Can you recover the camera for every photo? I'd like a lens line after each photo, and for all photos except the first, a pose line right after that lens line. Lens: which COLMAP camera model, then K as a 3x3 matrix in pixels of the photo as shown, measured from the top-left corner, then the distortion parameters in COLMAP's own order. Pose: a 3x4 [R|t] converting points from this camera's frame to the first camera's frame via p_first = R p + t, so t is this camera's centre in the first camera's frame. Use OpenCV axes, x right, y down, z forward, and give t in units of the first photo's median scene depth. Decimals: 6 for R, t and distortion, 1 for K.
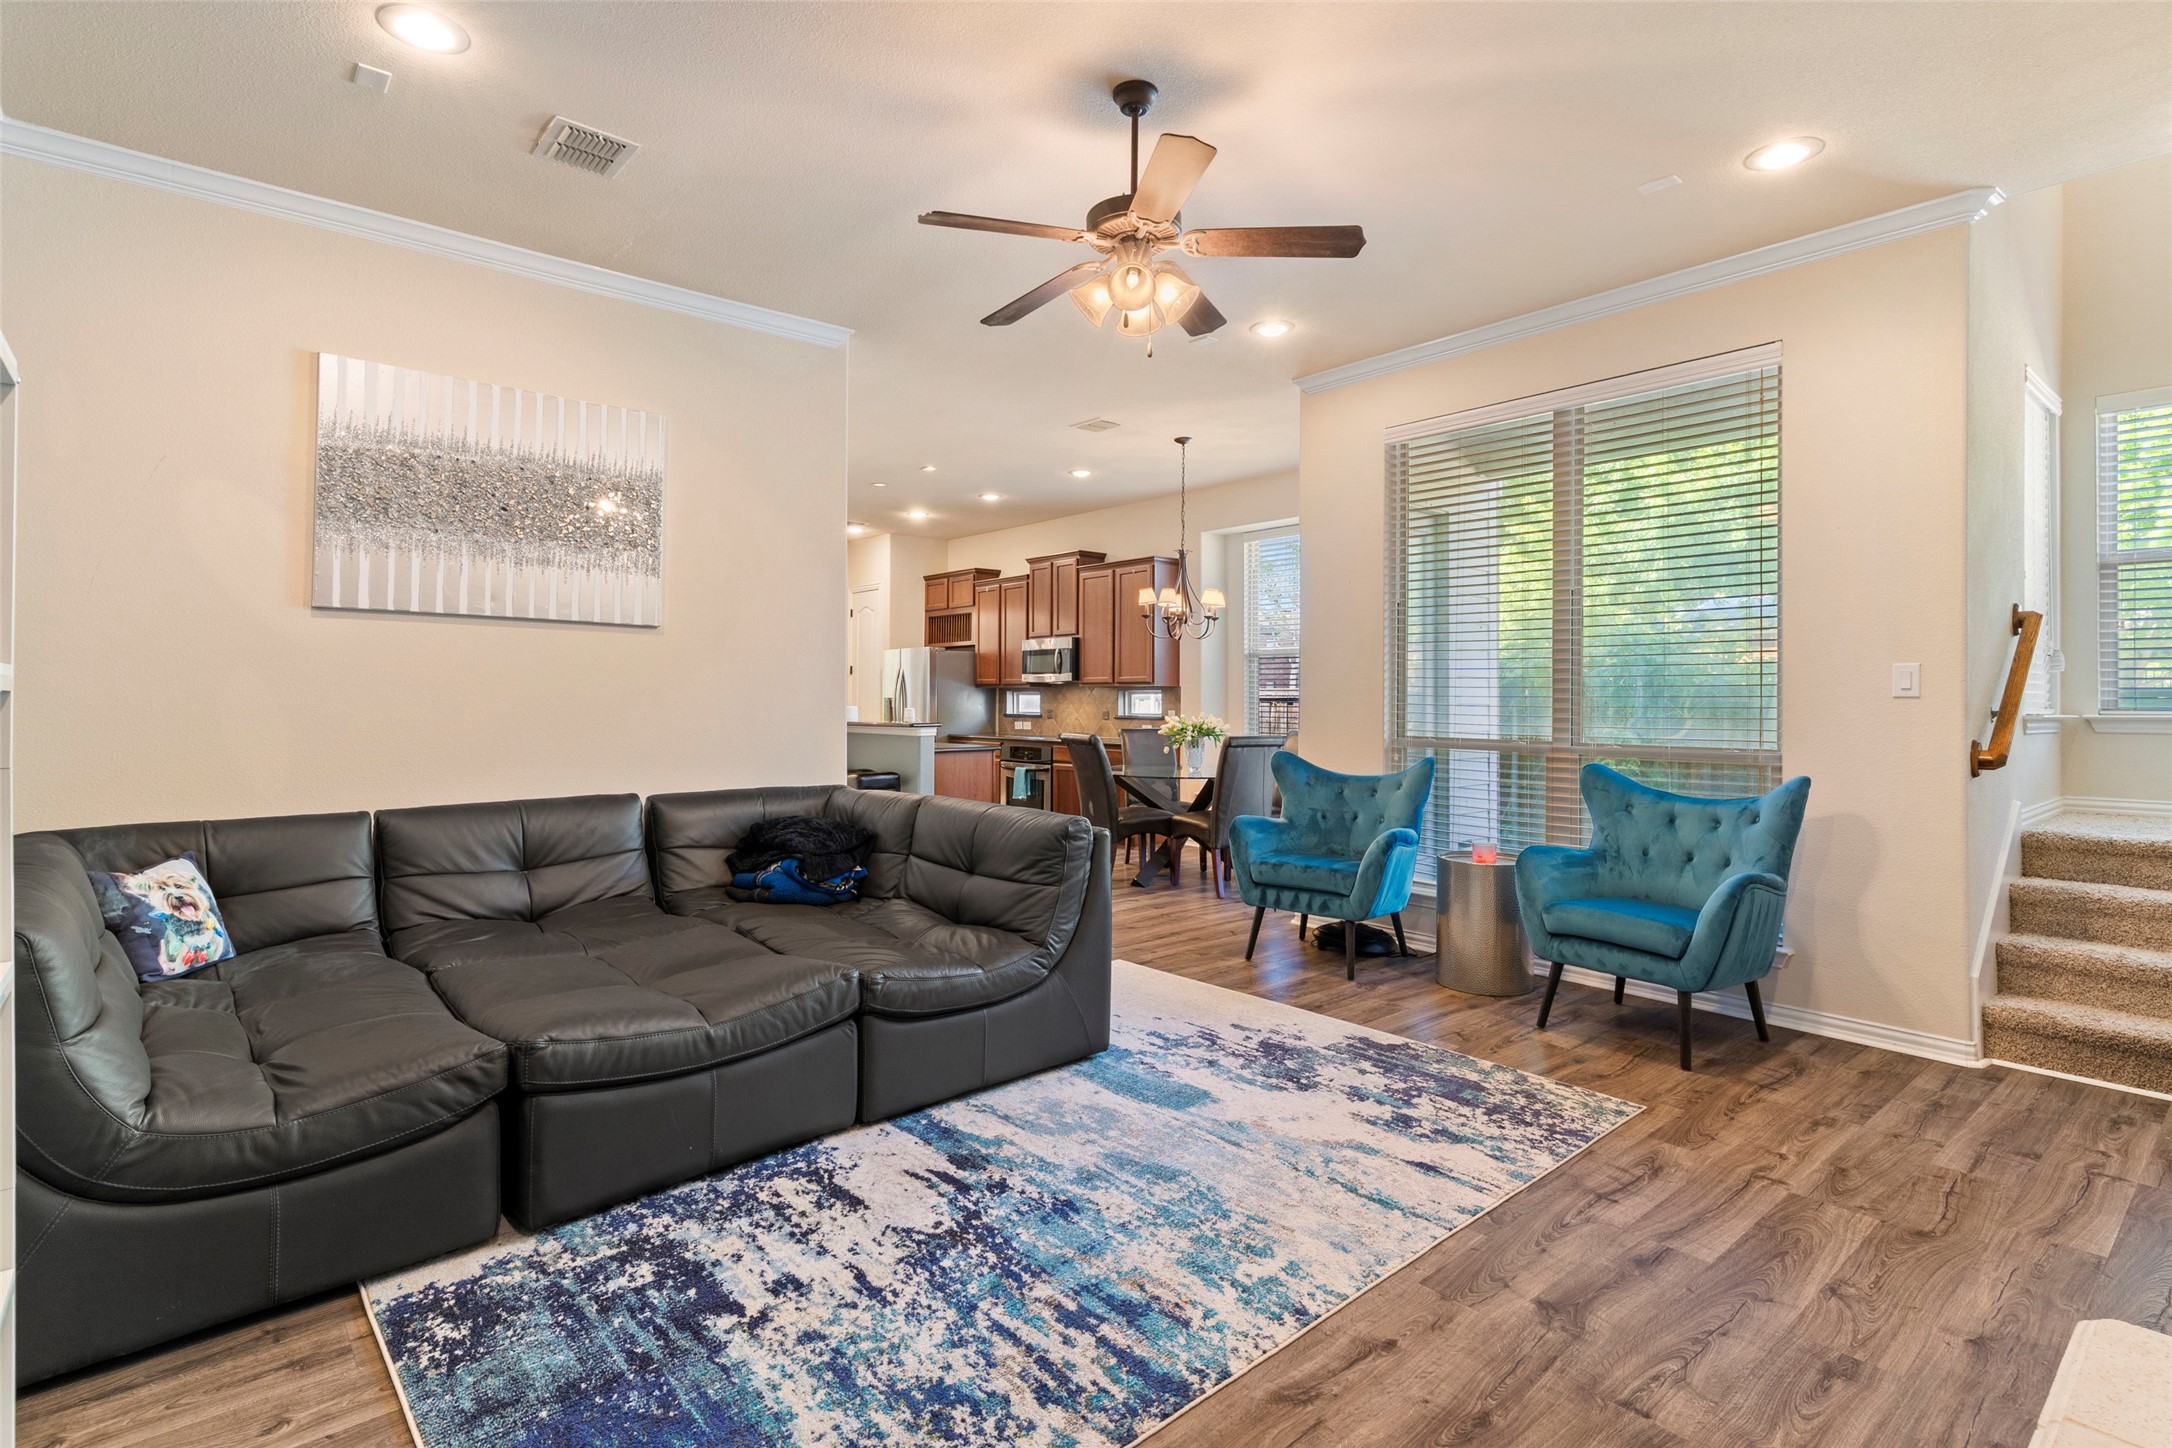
lens RADIAL K [[1053.6, 0, 1071.8], [0, 1053.6, 702.9], [0, 0, 1]] dist [0.001934, 0.000092]
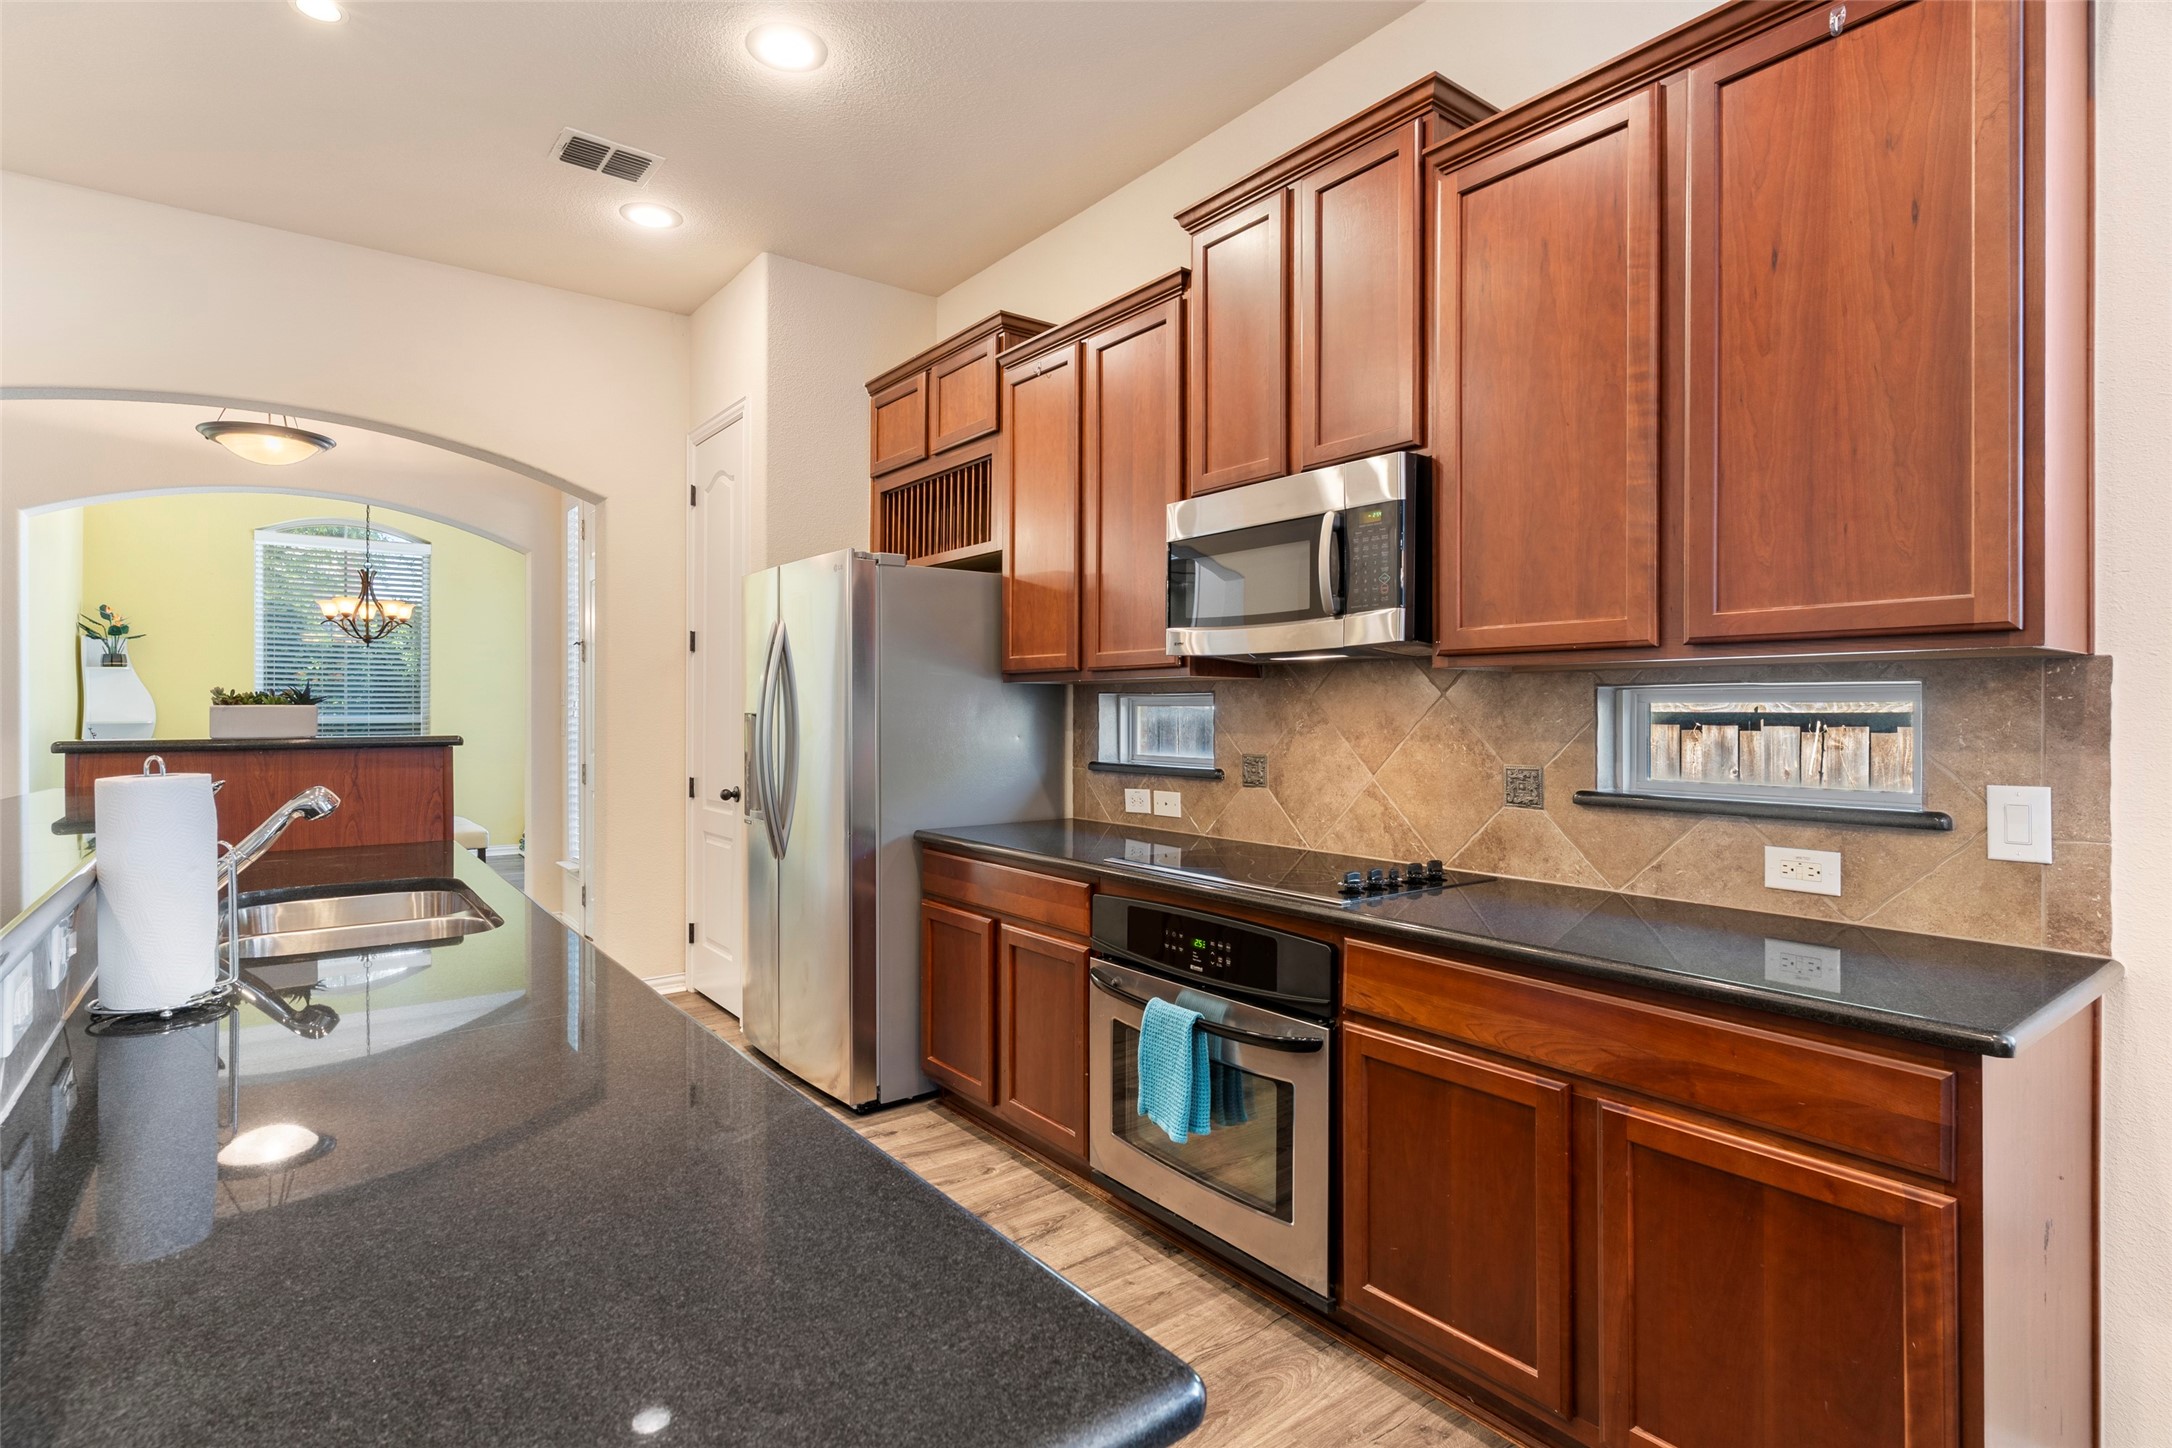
lens RADIAL K [[1080.0, 0, 1086.0], [0, 1080.0, 724.0], [0, 0, 1]] dist [-0.003326, -0.000681]
pose [[0.999092, 0.001153, -0.042598, -0.189223], [-0.000717, 0.999947, 0.010232, -0.017752], [0.042608, -0.010192, 0.999040, 2.437515]]
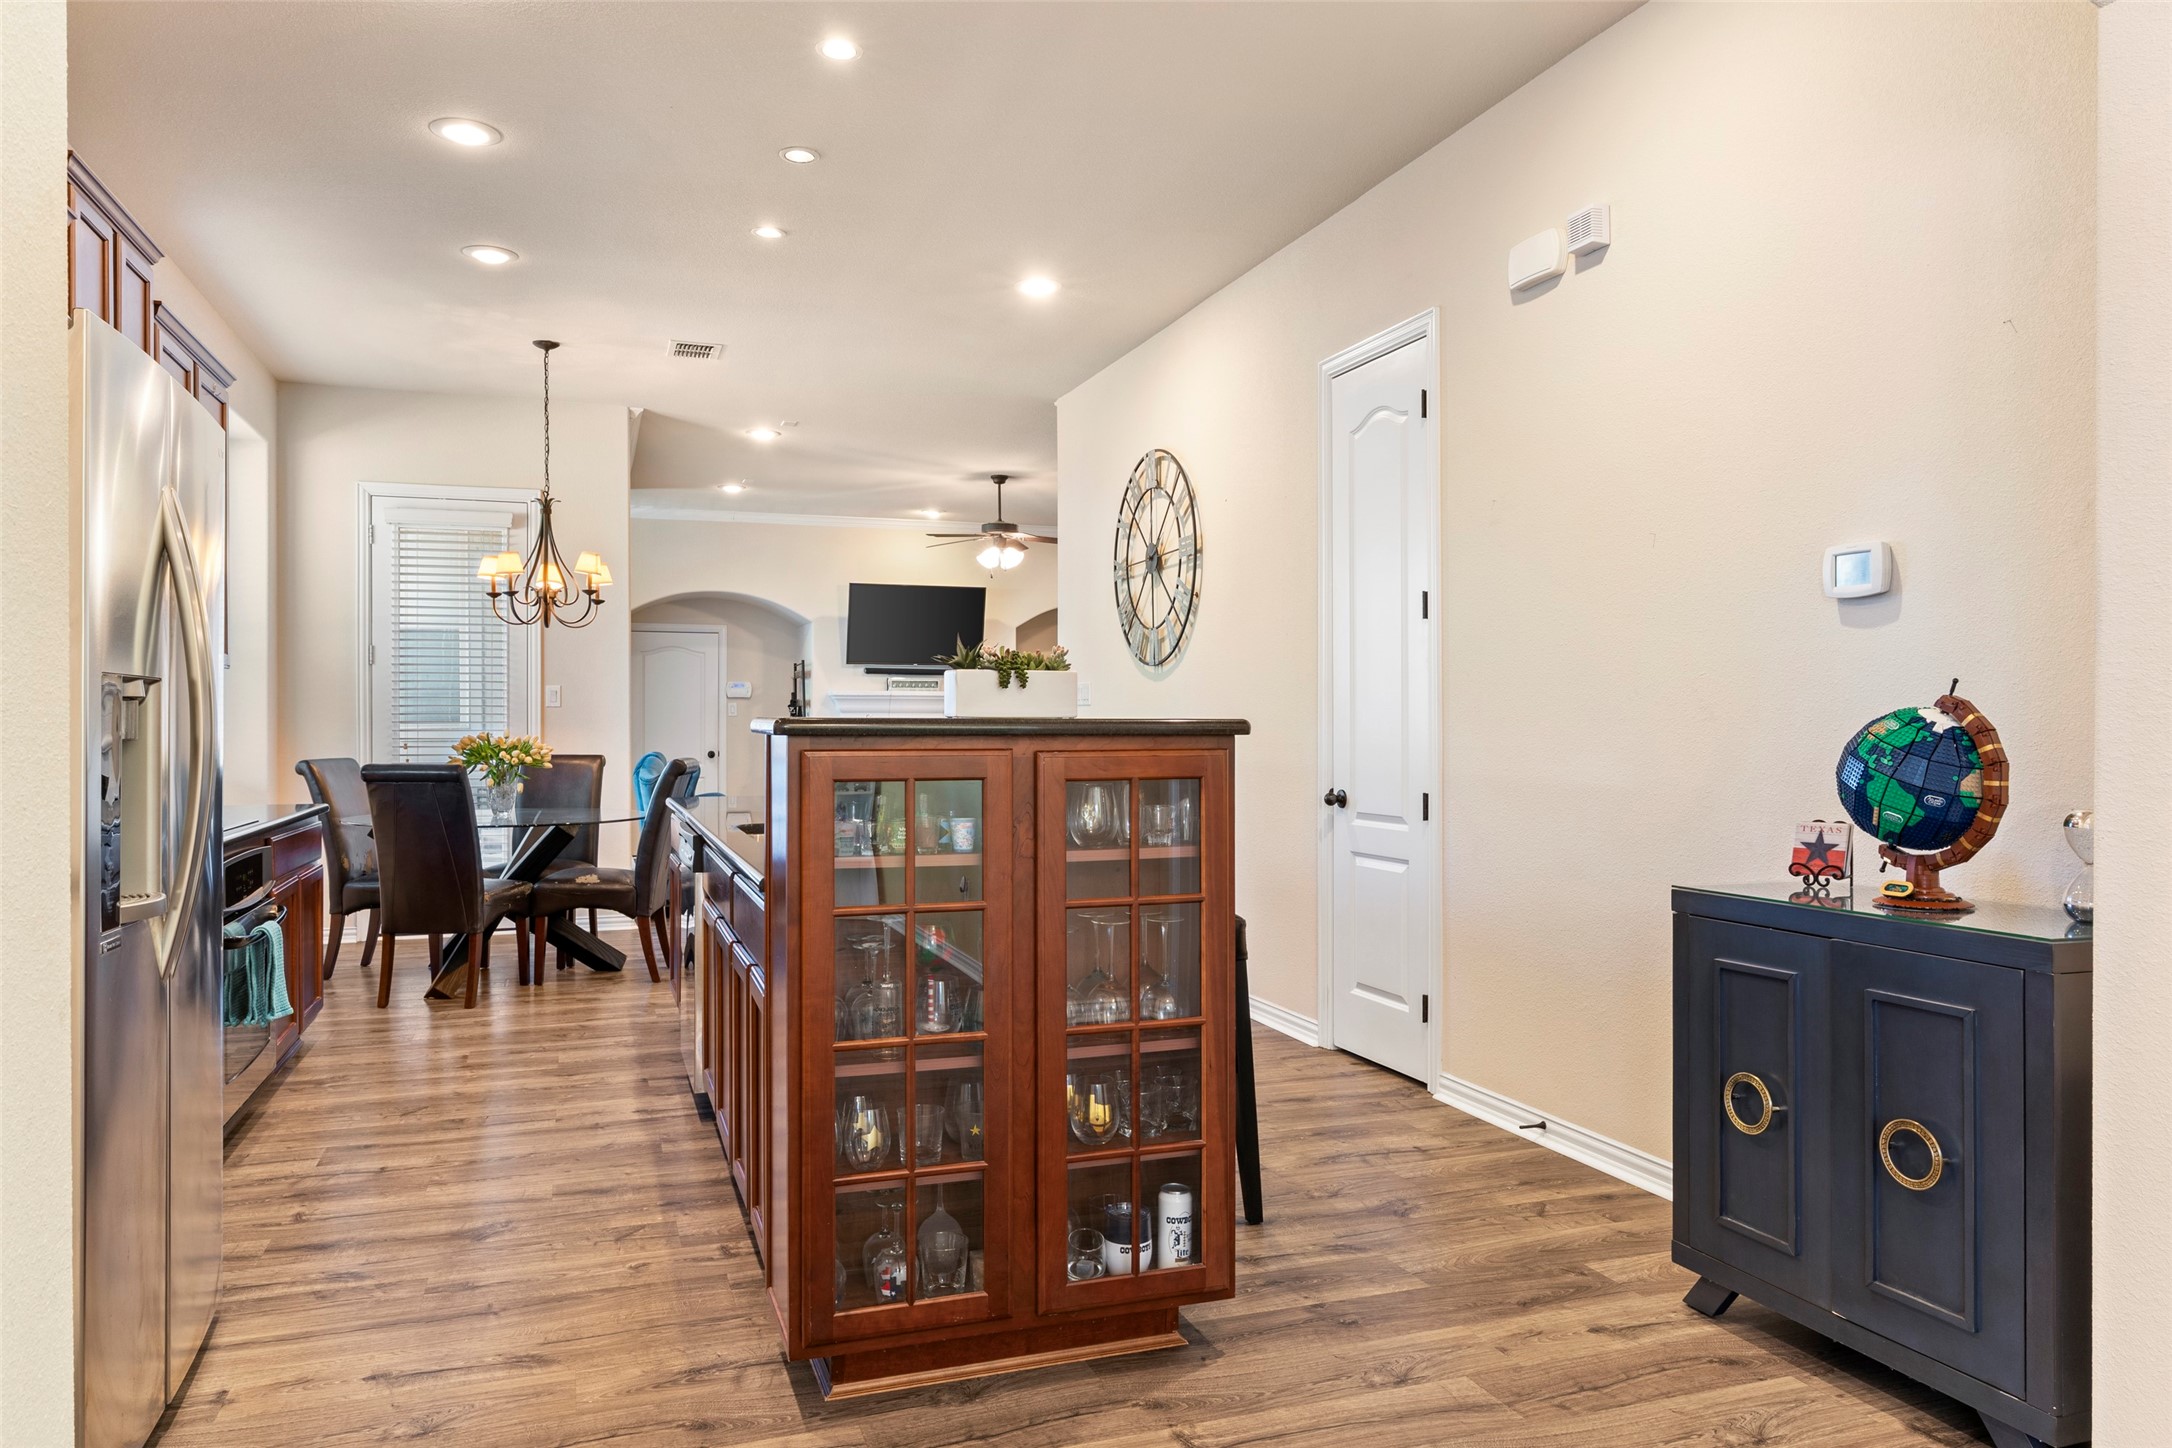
lens RADIAL K [[1417.1, 0, 1068.0], [0, 1417.1, 725.5], [0, 0, 1]] dist [-0.003135, -0.000800]
pose [[-0.936696, -0.001051, 0.350141, -1.315279], [0.001063, 0.999982, 0.005844, 0.002596], [-0.350141, 0.005846, -0.936679, 4.203636]]
